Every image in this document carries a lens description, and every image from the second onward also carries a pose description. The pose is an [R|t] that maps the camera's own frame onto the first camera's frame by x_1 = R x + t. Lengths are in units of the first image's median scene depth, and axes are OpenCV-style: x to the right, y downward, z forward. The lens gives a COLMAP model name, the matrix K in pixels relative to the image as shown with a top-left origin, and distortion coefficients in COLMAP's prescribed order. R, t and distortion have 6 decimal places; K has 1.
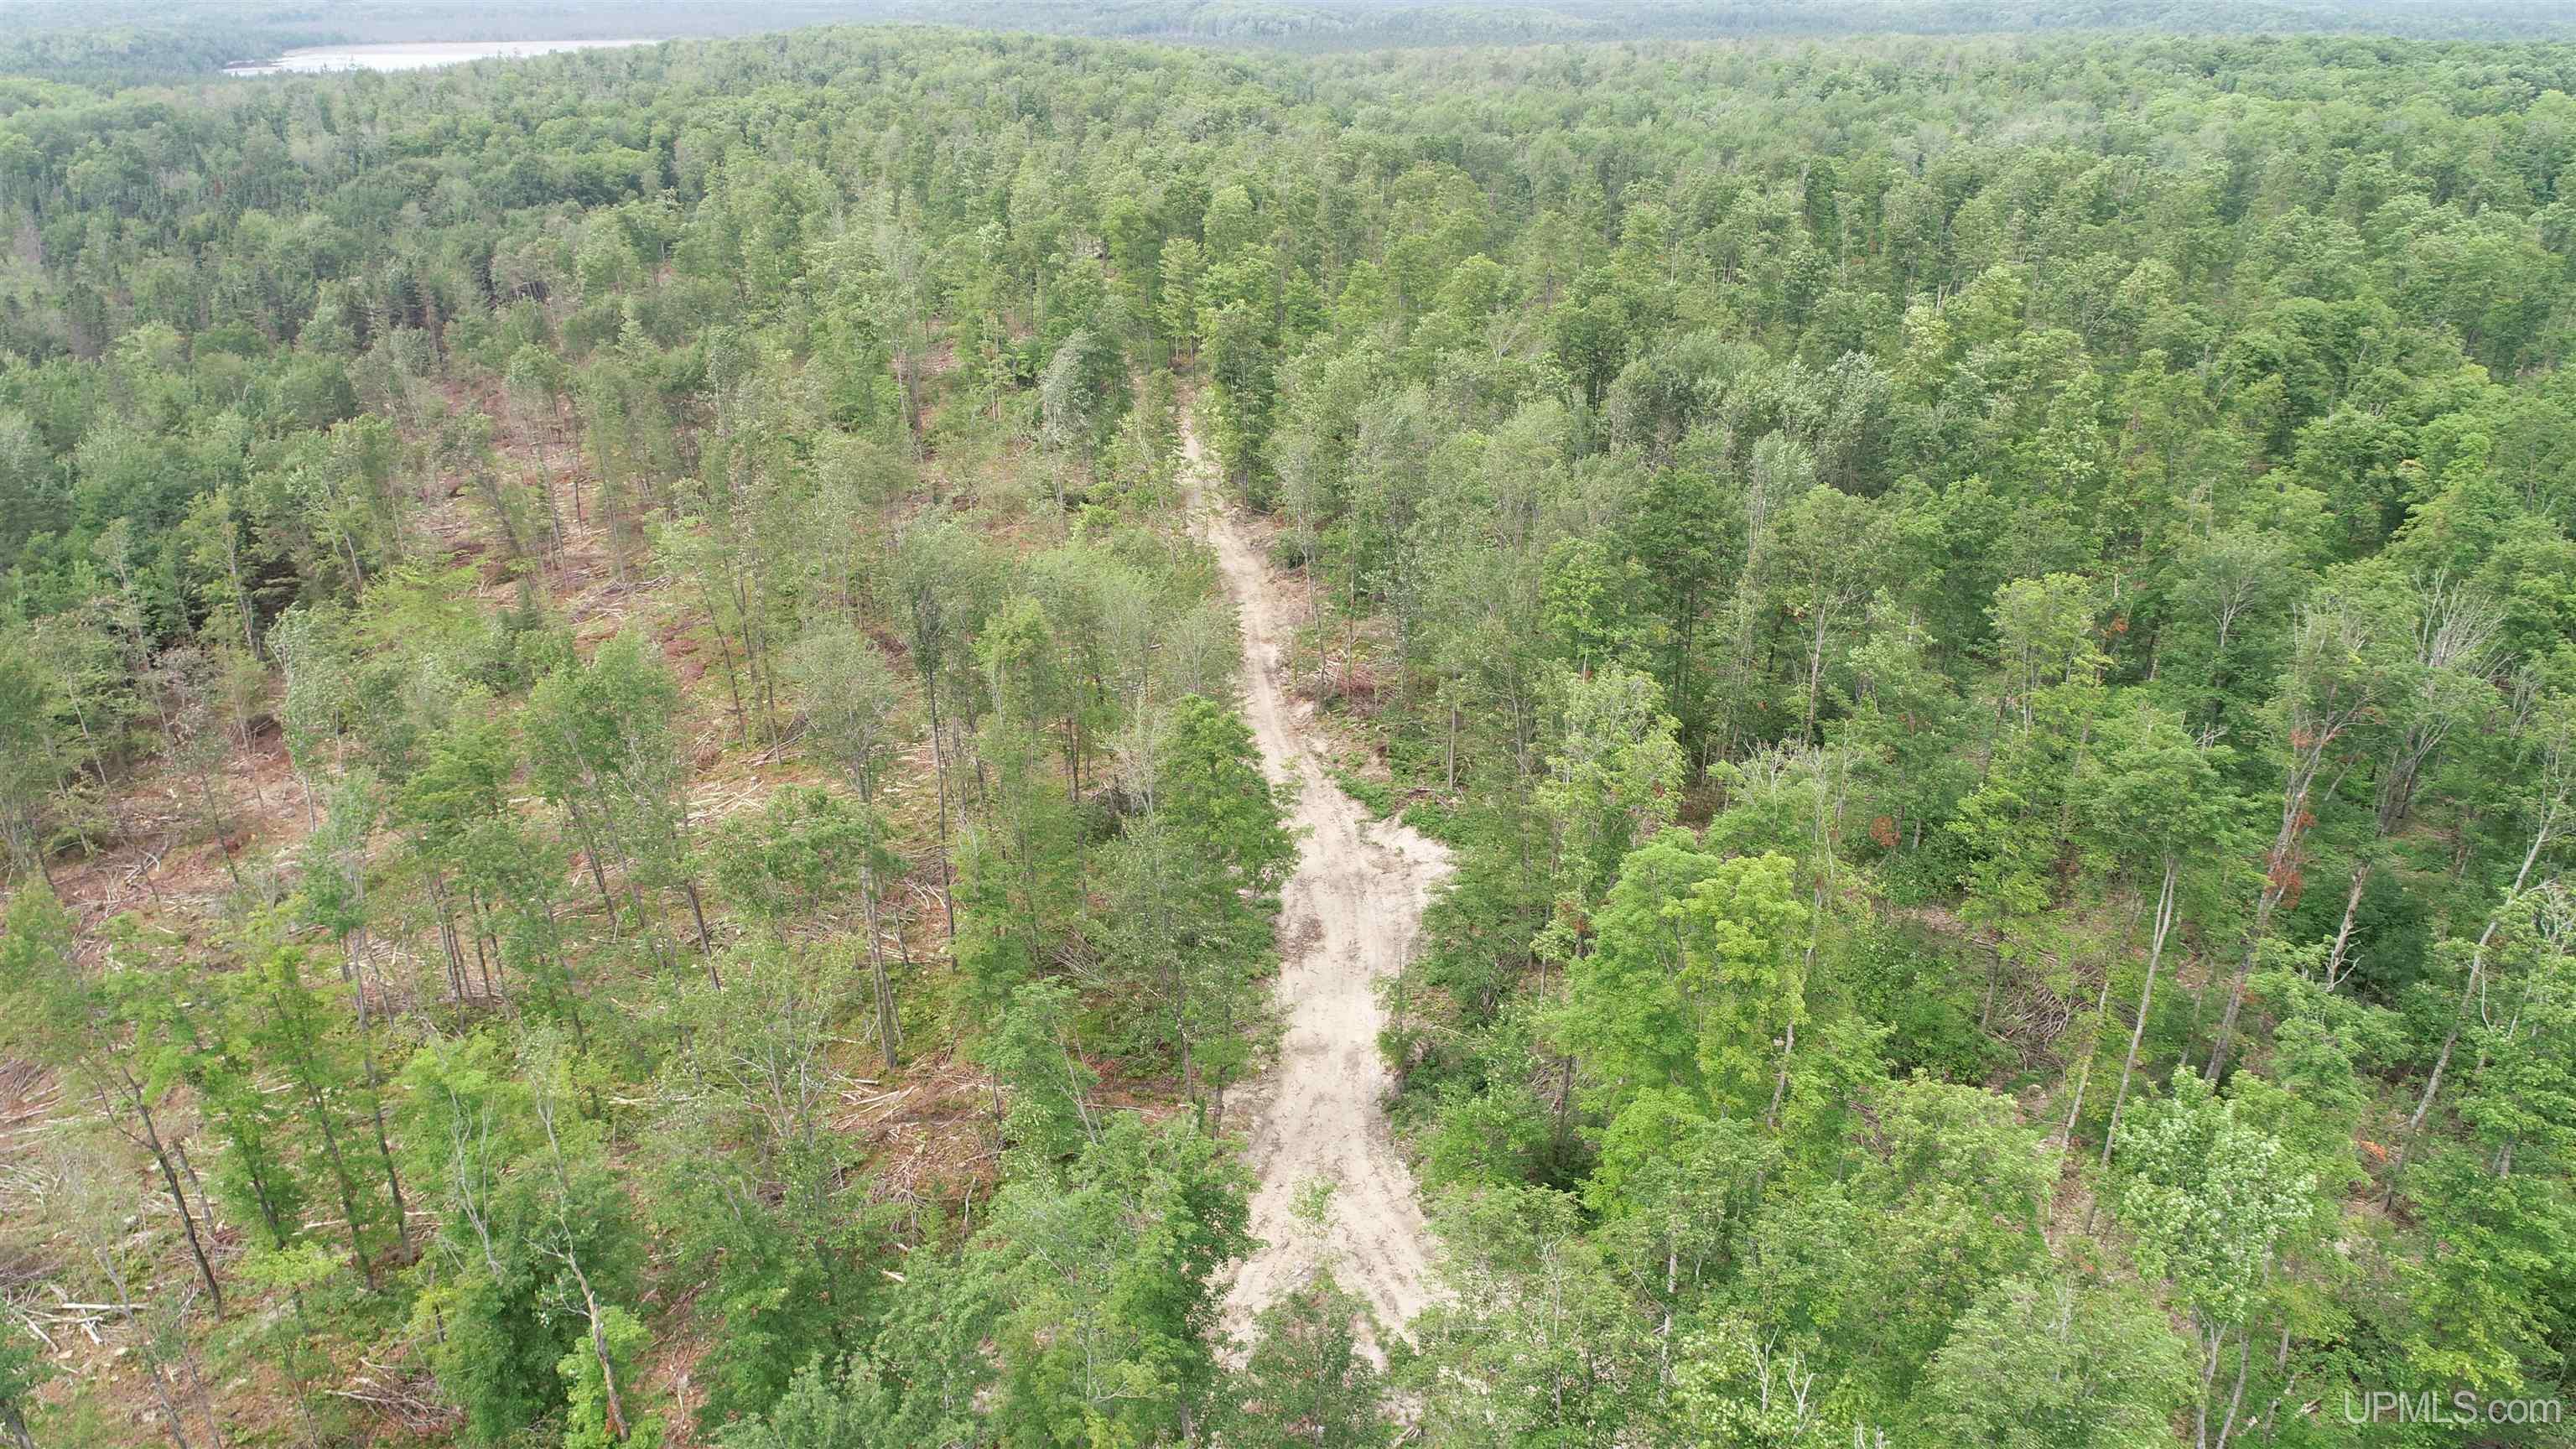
lens RADIAL K [[1742.3, 0, 1293.4], [0, 1742.3, 732.7], [0, 0, 1]] dist [-0.002707, 0.001185]
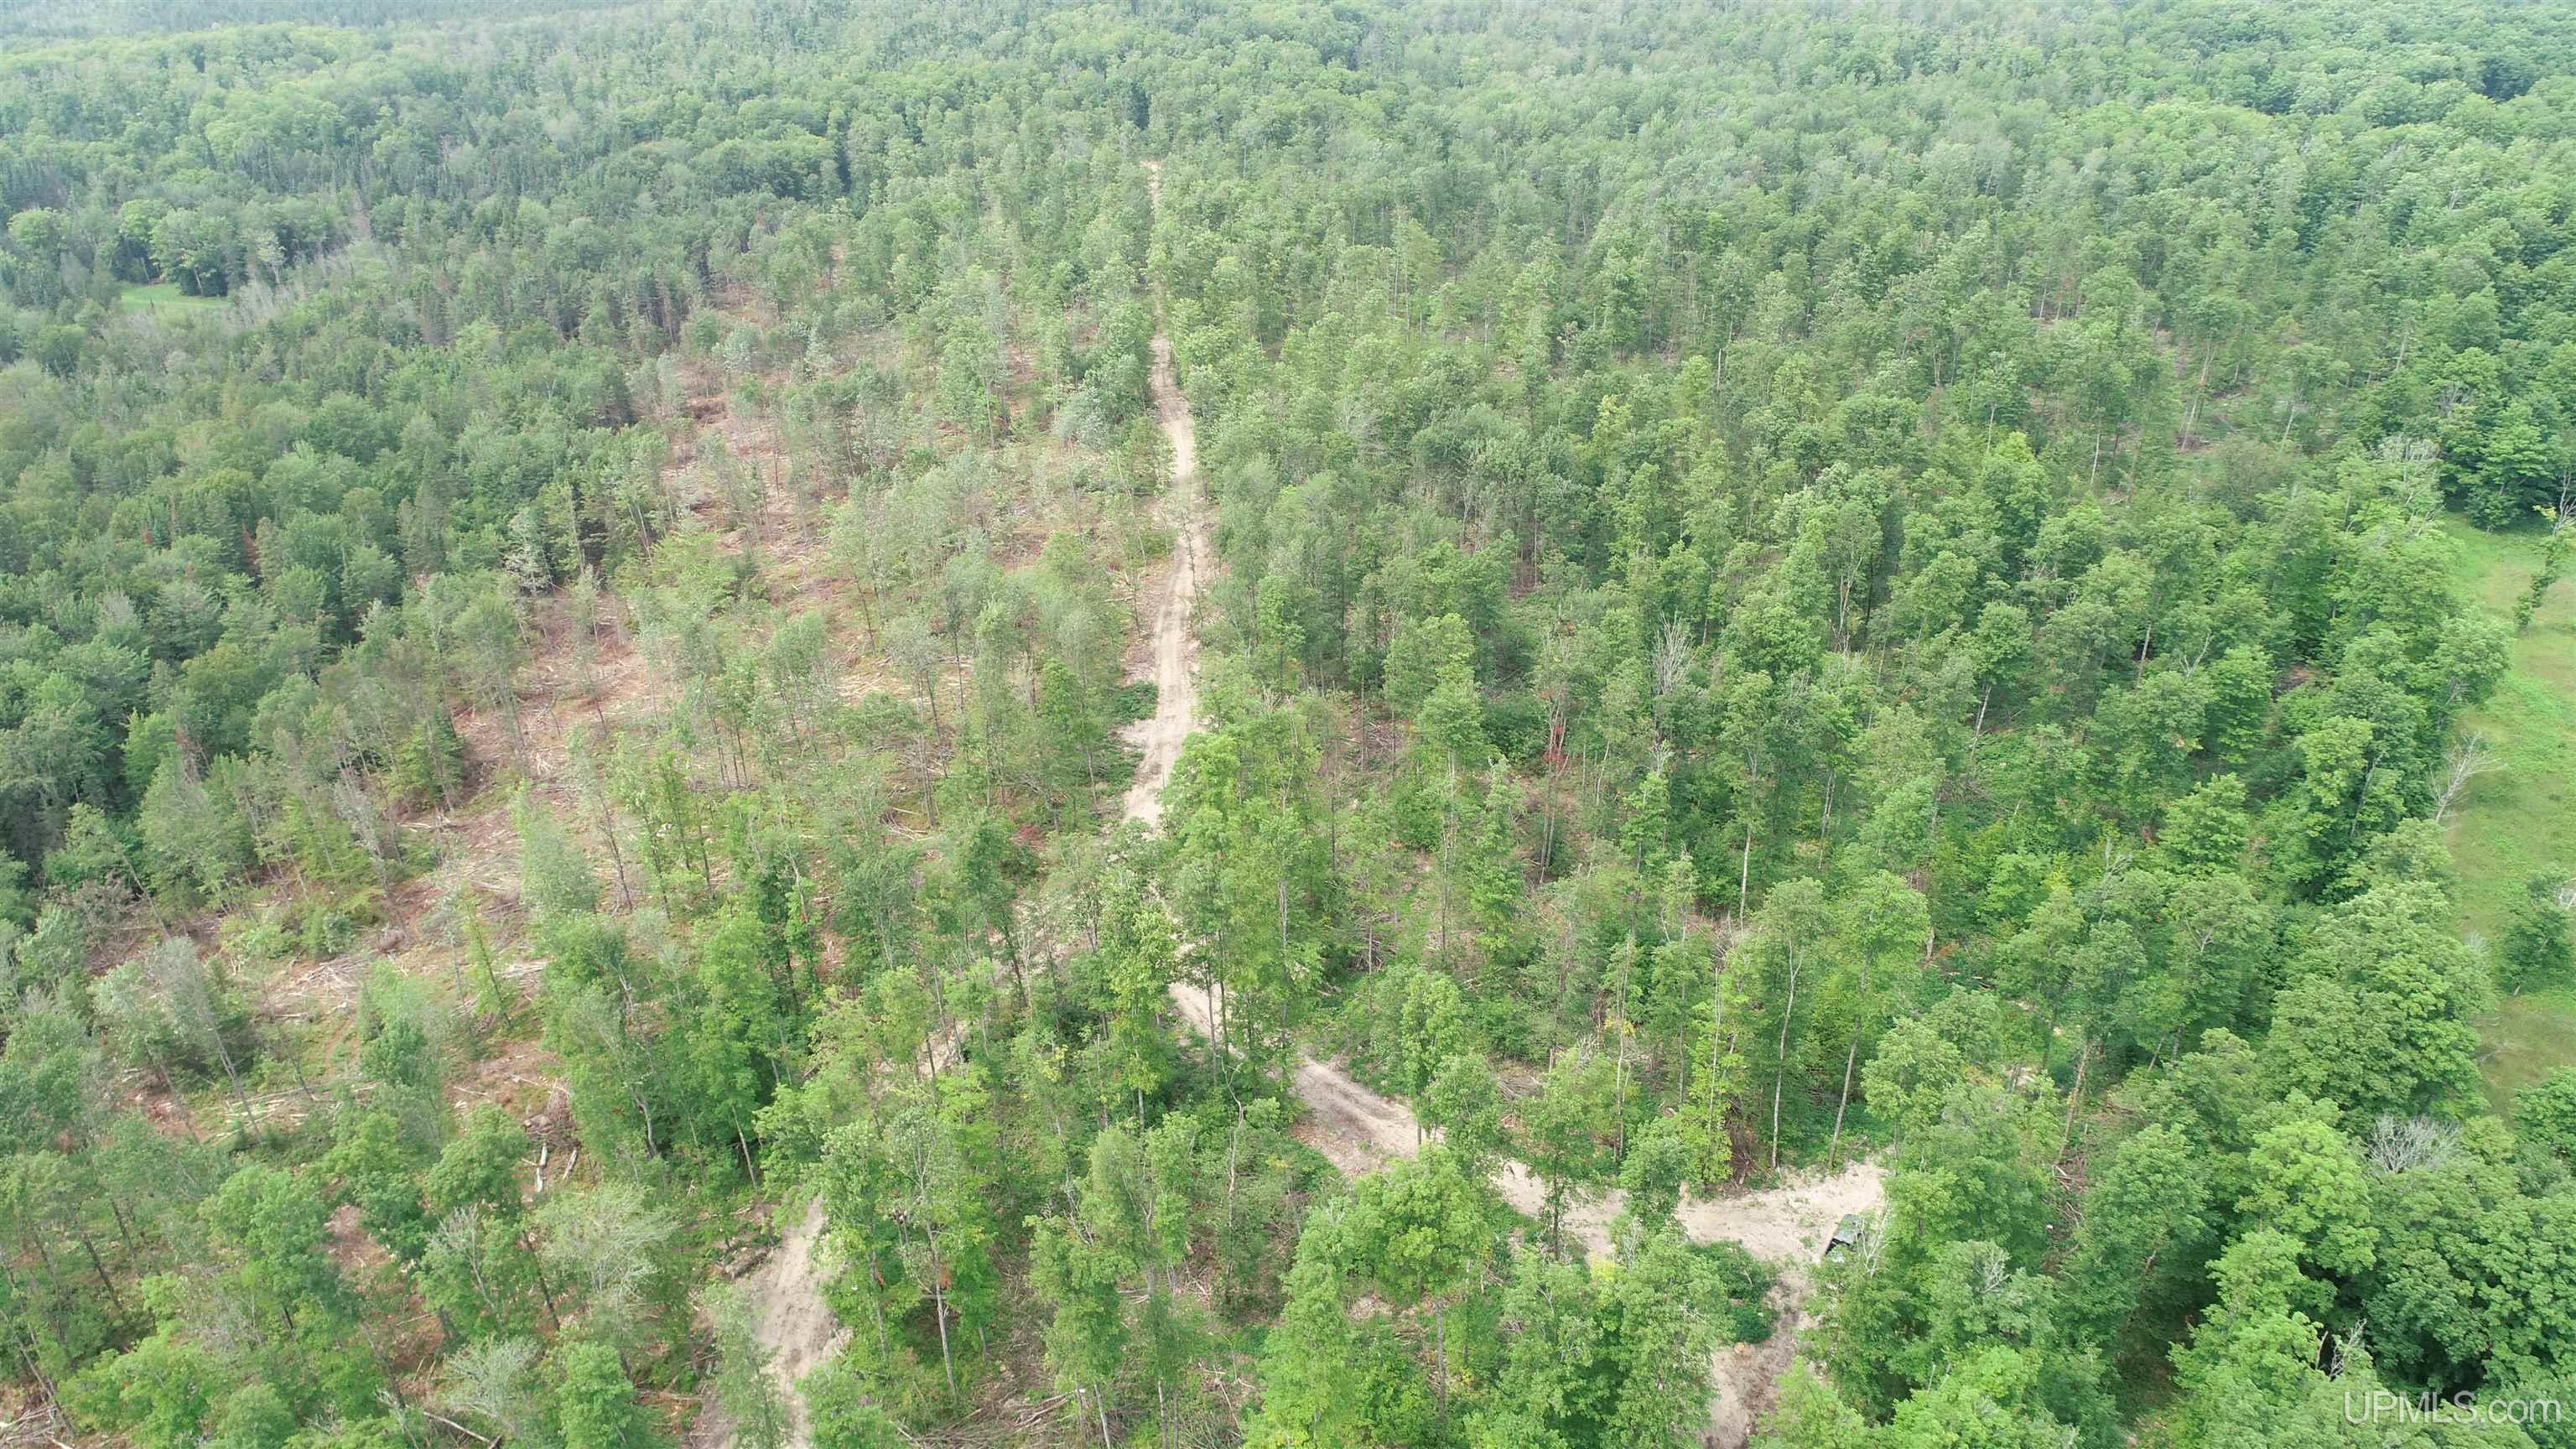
lens RADIAL K [[1735.2, 0, 1293.0], [0, 1735.2, 726.3], [0, 0, 1]] dist [-0.003549, -0.002310]
pose [[0.995417, 0.038367, -0.087597, 0.259868], [-0.032277, 0.997031, 0.069912, -0.056934], [0.090019, -0.066765, 0.993700, -0.697670]]
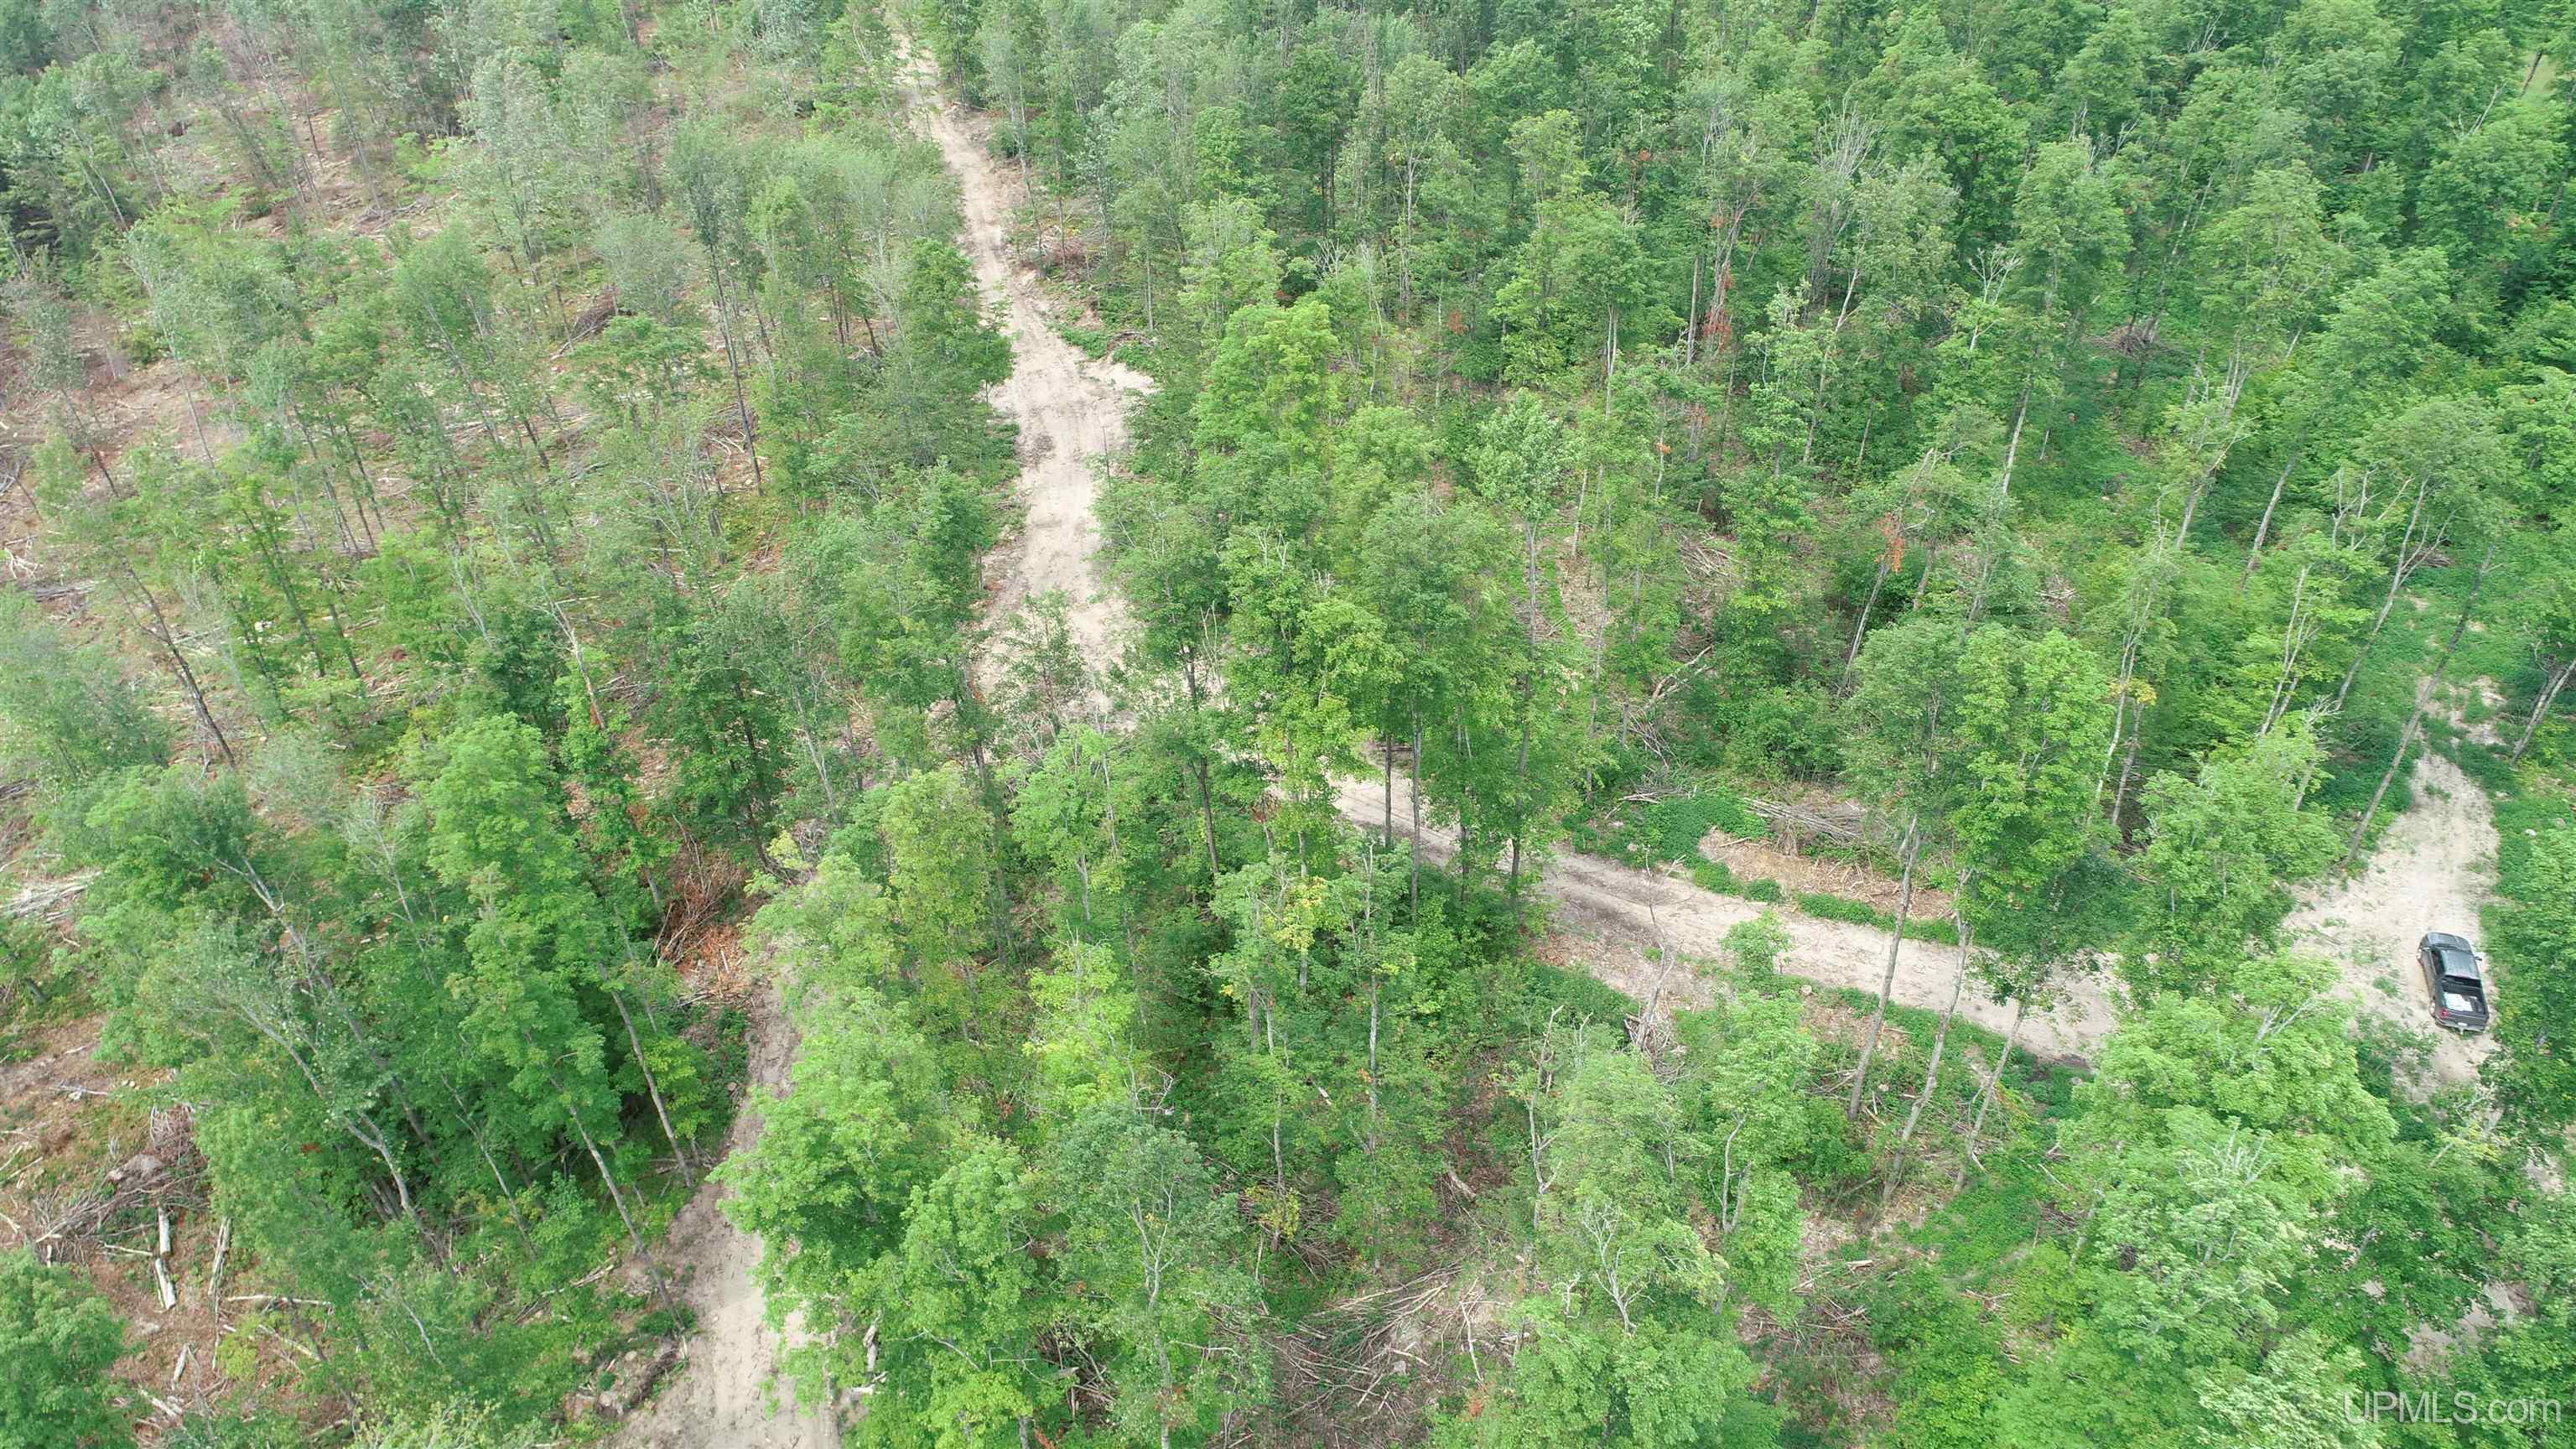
lens RADIAL K [[1741.4, 0, 1299.1], [0, 1741.4, 728.7], [0, 0, 1]] dist [0.000493, 0.003317]
pose [[0.988319, -0.095051, 0.119125, 0.018596], [0.067873, 0.974391, 0.214373, 0.044958], [-0.136451, -0.203784, 0.969460, -0.239893]]
